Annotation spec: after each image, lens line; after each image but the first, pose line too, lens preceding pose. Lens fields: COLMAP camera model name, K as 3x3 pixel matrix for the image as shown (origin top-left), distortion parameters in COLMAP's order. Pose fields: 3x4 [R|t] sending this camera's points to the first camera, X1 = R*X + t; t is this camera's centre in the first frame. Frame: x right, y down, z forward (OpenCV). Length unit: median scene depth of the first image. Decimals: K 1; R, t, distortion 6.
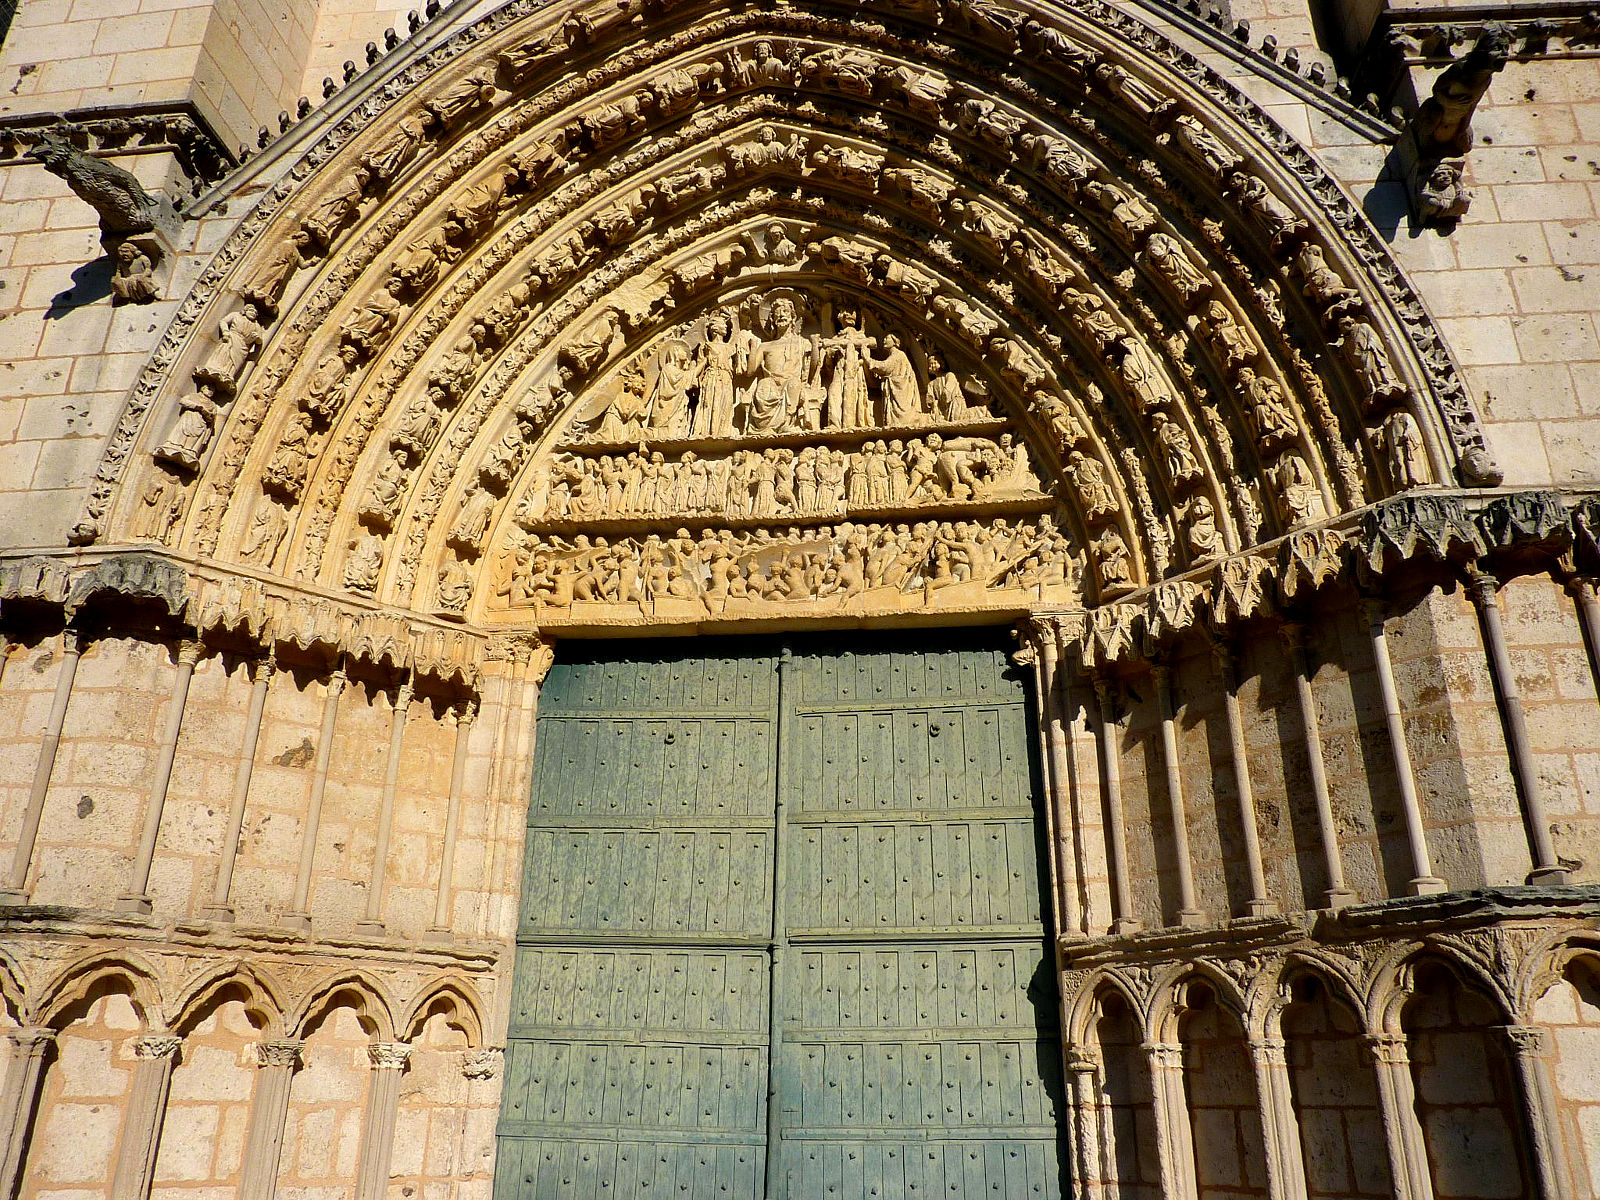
lens RADIAL K [[1177.2, 0, 800.0], [0, 1177.2, 600.0], [0, 0, 1]] dist [-0.041837, -0.004092]
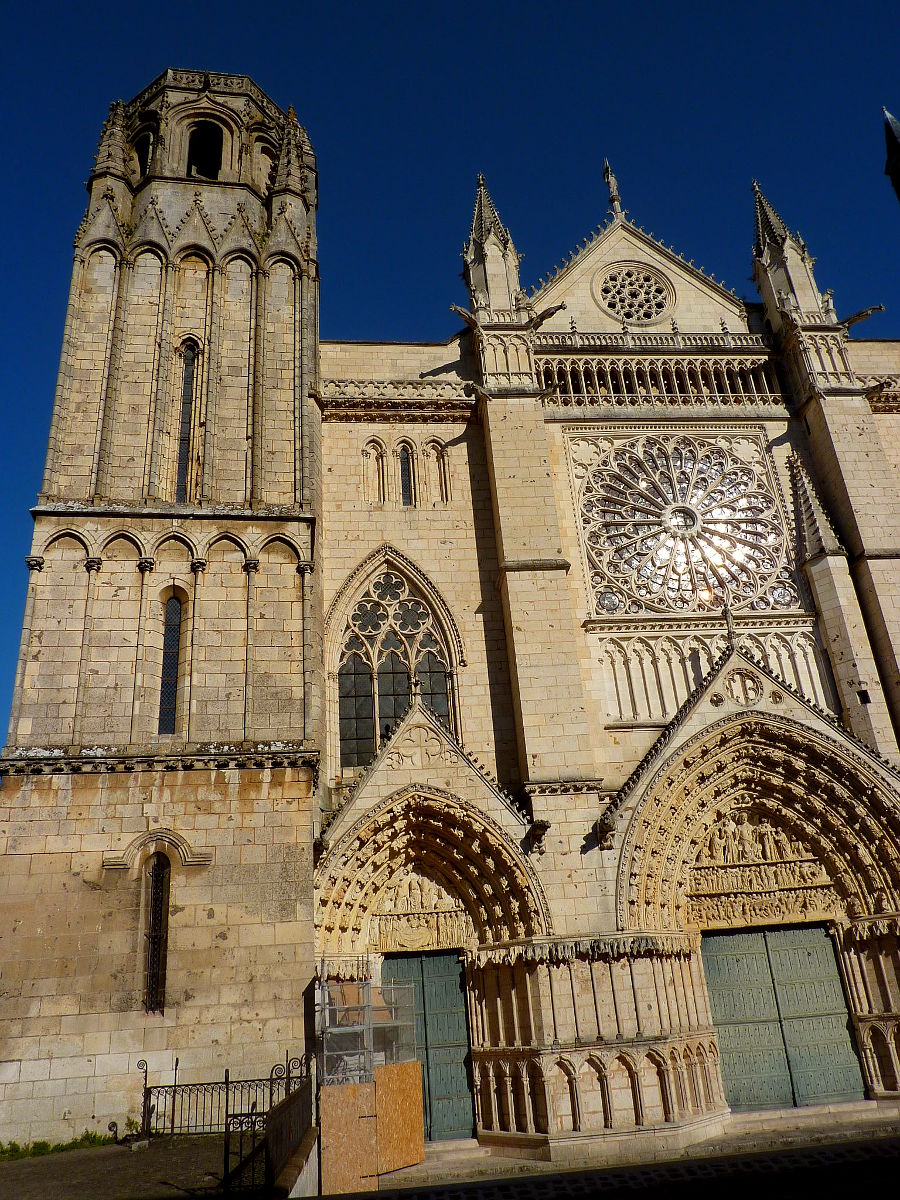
lens RADIAL K [[882.9, 0, 450.0], [0, 882.9, 600.0], [0, 0, 1]] dist [-0.041837, -0.004092]
pose [[0.984481, 0.009648, 0.175225, -1.406432], [0.000015, 0.998483, -0.055058, -0.801900], [-0.175490, 0.054206, 0.982988, -1.441529]]
